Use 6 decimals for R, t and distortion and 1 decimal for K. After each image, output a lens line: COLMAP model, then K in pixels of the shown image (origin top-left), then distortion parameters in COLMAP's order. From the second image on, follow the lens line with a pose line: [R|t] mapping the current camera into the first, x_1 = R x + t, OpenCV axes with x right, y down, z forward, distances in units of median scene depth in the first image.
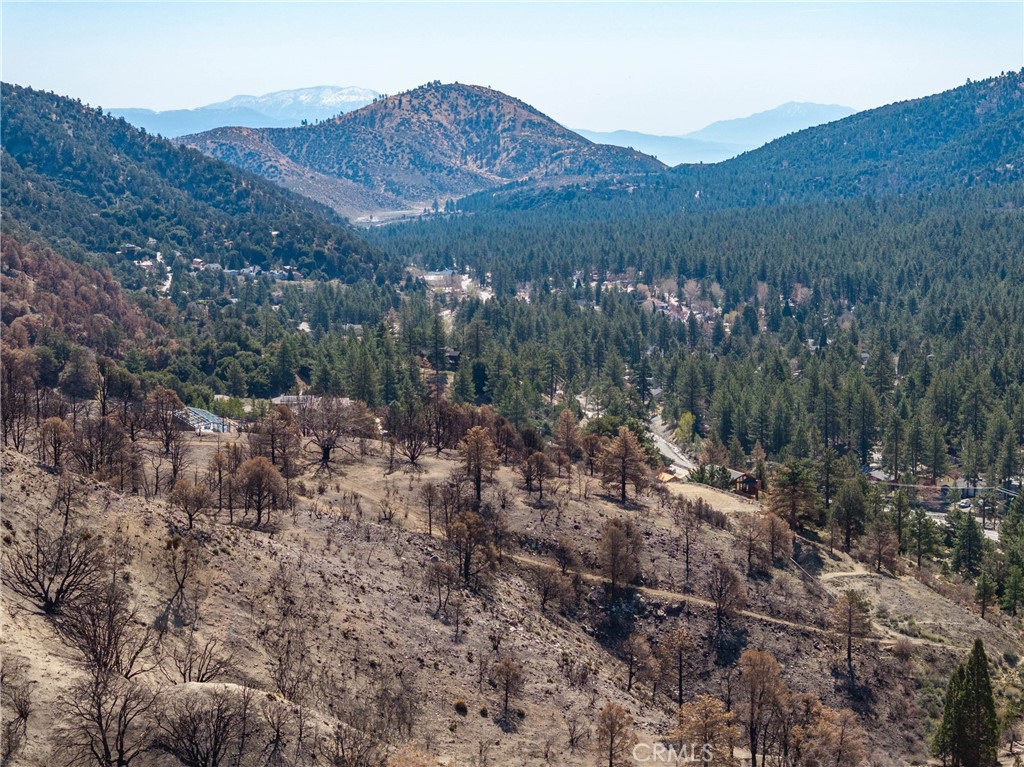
lens RADIAL K [[2056.5, 0, 508.7], [0, 2056.5, 383.7], [0, 0, 1]] dist [-0.076027, 0.000000]
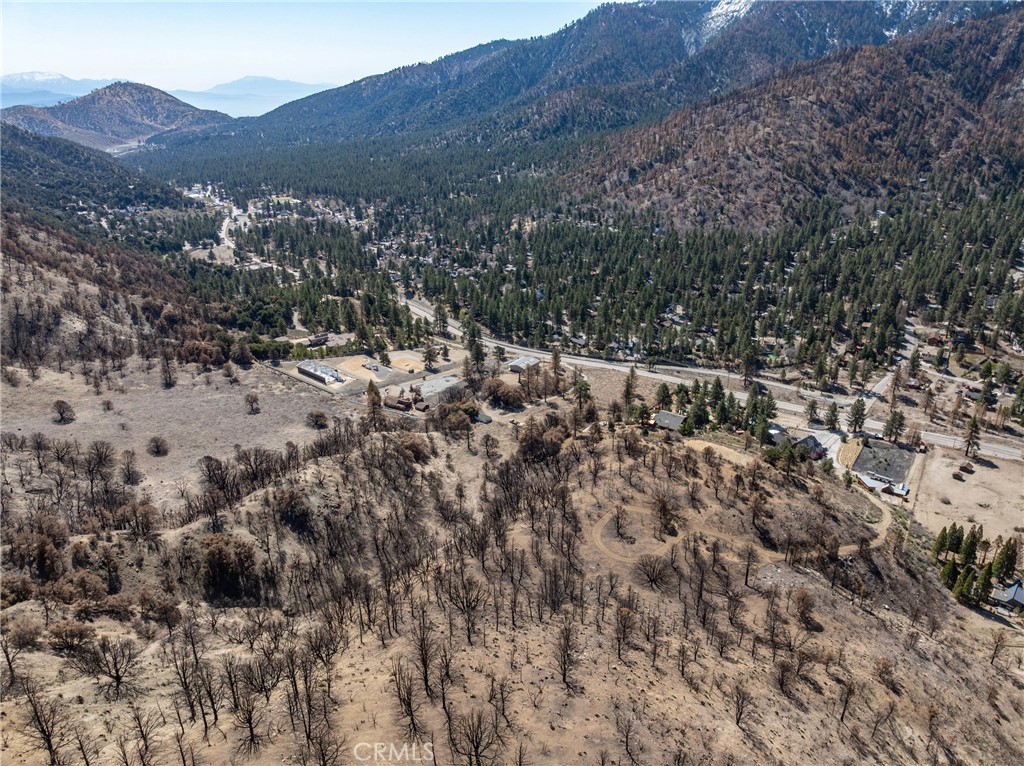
lens RADIAL K [[724.4, 0, 516.0], [0, 724.4, 384.4], [0, 0, 1]] dist [-0.053176, 0.029208]
pose [[0.893517, -0.183132, 0.409989, -0.087533], [0.066695, 0.957053, 0.282138, -0.052898], [-0.444049, -0.224751, 0.867357, 0.074291]]
